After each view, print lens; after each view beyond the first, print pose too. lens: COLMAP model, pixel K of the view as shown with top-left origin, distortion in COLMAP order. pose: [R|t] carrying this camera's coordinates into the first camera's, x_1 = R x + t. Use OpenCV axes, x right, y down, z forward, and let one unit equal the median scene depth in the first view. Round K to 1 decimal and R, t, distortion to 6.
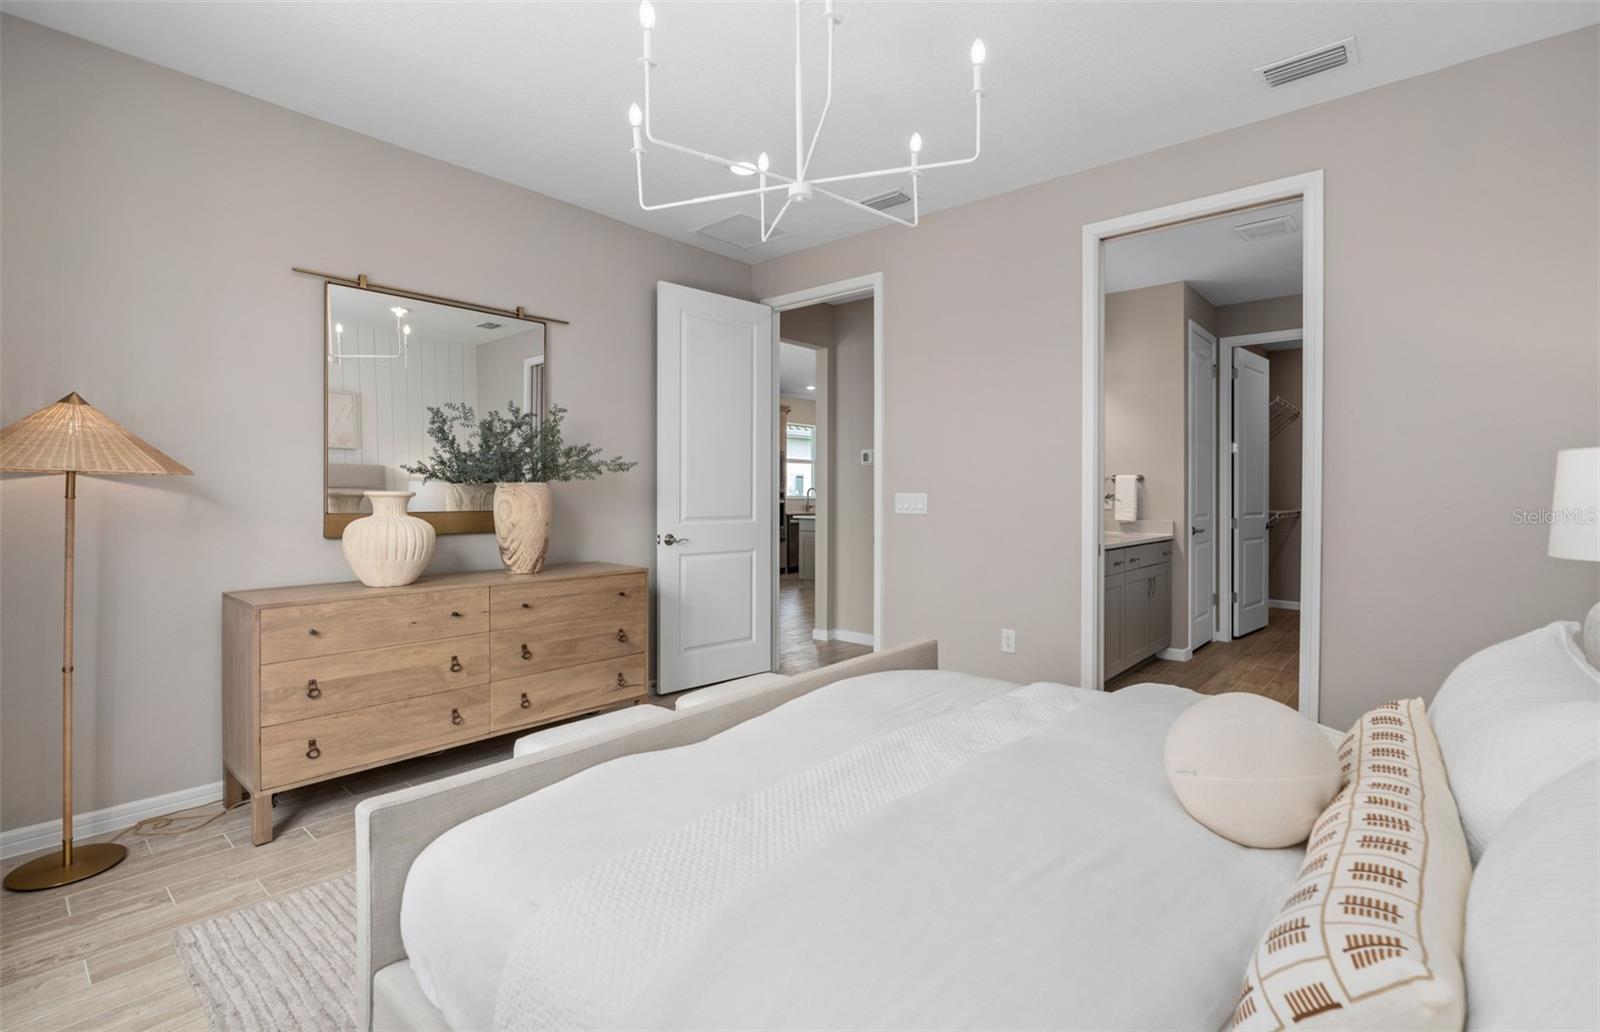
lens RADIAL K [[706.2, 0, 800.0], [0, 706.2, 516.0], [0, 0, 1]] dist [0.000949, 0.000058]
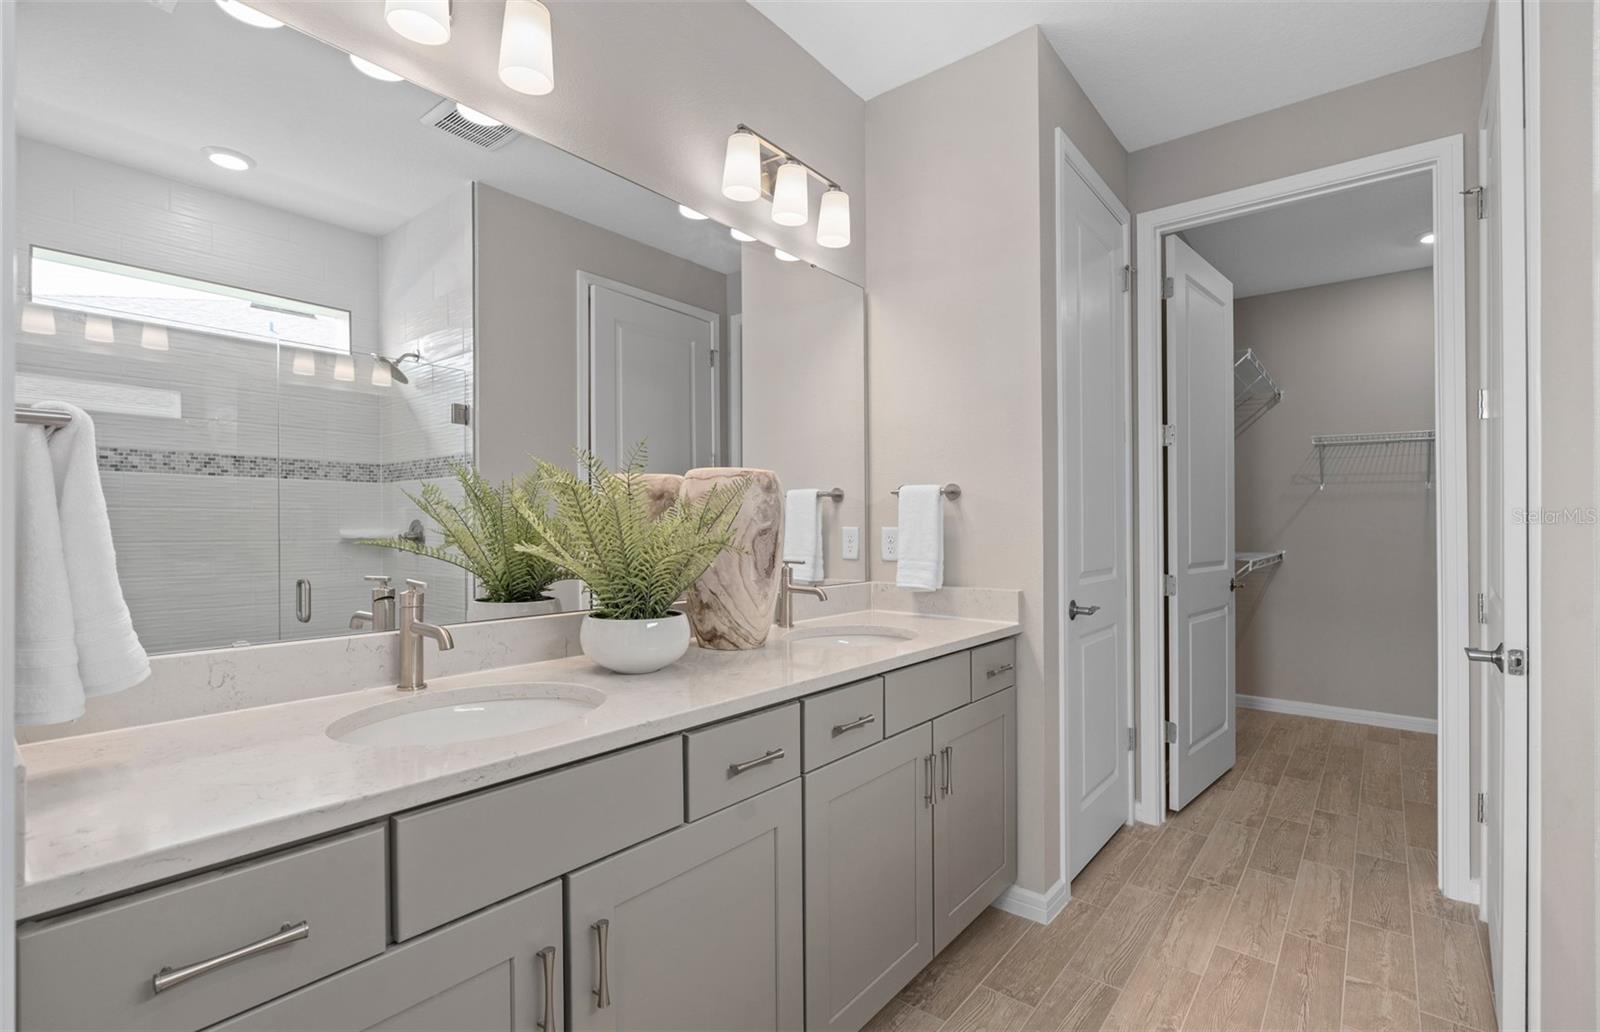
lens RADIAL K [[722.1, 0, 800.0], [0, 722.1, 516.0], [0, 0, 1]] dist [0.000899, 0.000084]
pose [[0.998897, 0.008100, 0.046254, 0.335005], [-0.006891, 0.999631, -0.026257, -0.023554], [-0.046450, 0.025909, 0.998585, 0.507721]]
